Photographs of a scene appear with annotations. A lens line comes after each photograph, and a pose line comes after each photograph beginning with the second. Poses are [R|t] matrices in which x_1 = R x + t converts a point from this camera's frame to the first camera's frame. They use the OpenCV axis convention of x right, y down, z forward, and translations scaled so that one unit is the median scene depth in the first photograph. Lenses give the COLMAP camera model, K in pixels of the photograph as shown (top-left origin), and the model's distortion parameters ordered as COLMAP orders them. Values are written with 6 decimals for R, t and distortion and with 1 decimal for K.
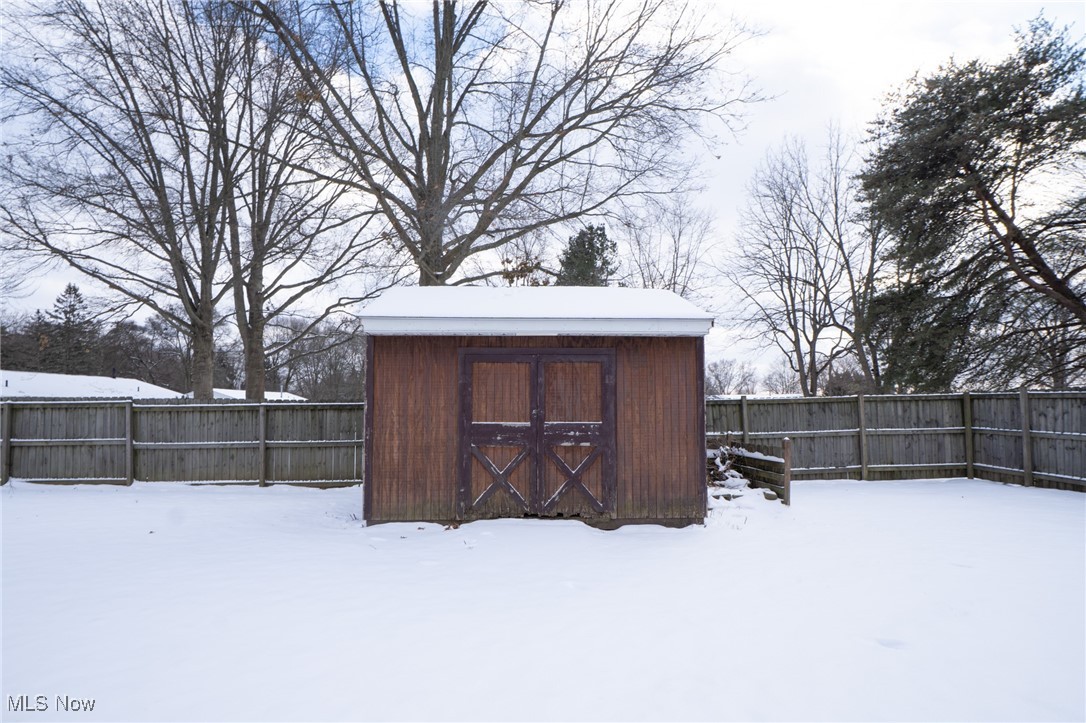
lens RADIAL K [[523.9, 0, 575.0], [0, 523.9, 372.3], [0, 0, 1]] dist [-0.026943, 0.000748]
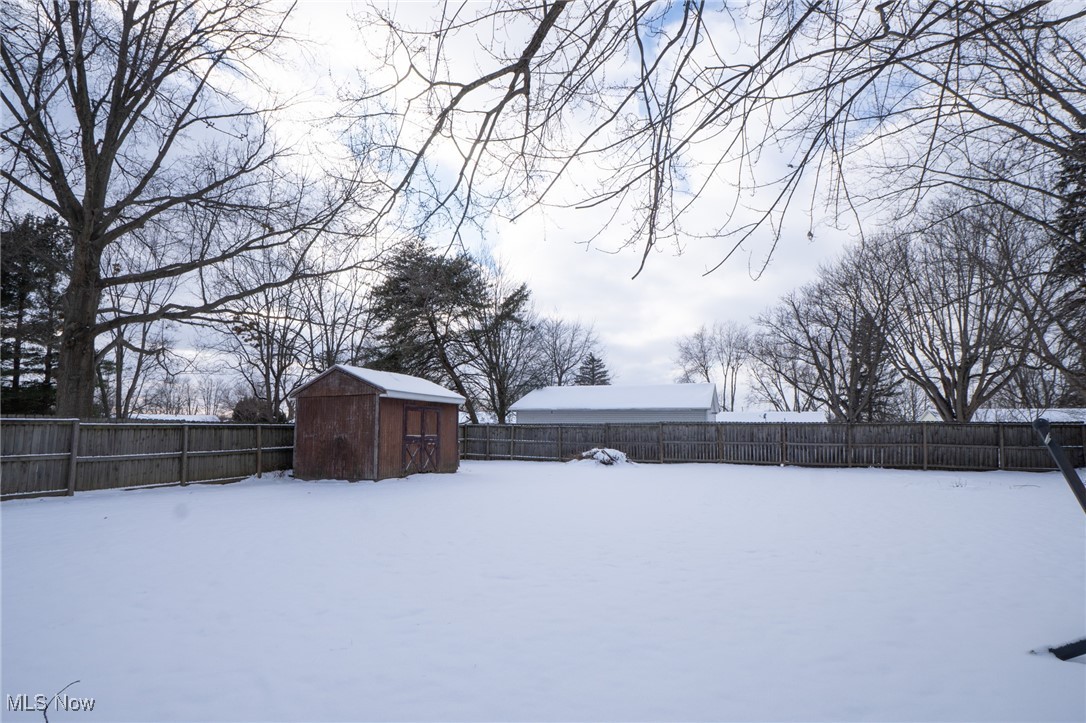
lens RADIAL K [[523.9, 0, 575.0], [0, 523.9, 372.3], [0, 0, 1]] dist [-0.026943, 0.000748]
pose [[0.364385, 0.108365, 0.924922, -1.499586], [-0.067985, 0.993652, -0.089633, -0.019810], [-0.928763, -0.030220, 0.369439, -0.410615]]
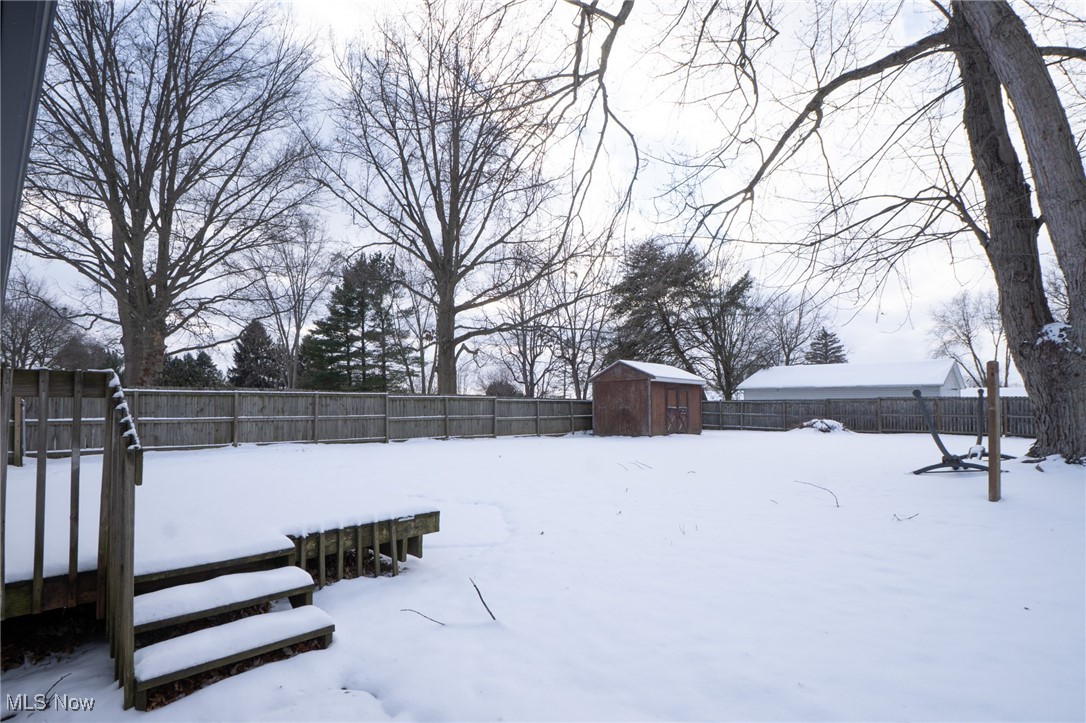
lens RADIAL K [[512.0, 0, 567.6], [0, 512.0, 389.6], [0, 0, 1]] dist [-0.000964, 0.000076]
pose [[0.725005, 0.034493, 0.687879, -2.099735], [-0.056604, 0.998351, 0.009598, -0.010305], [-0.686414, -0.045896, 0.725762, -0.701435]]
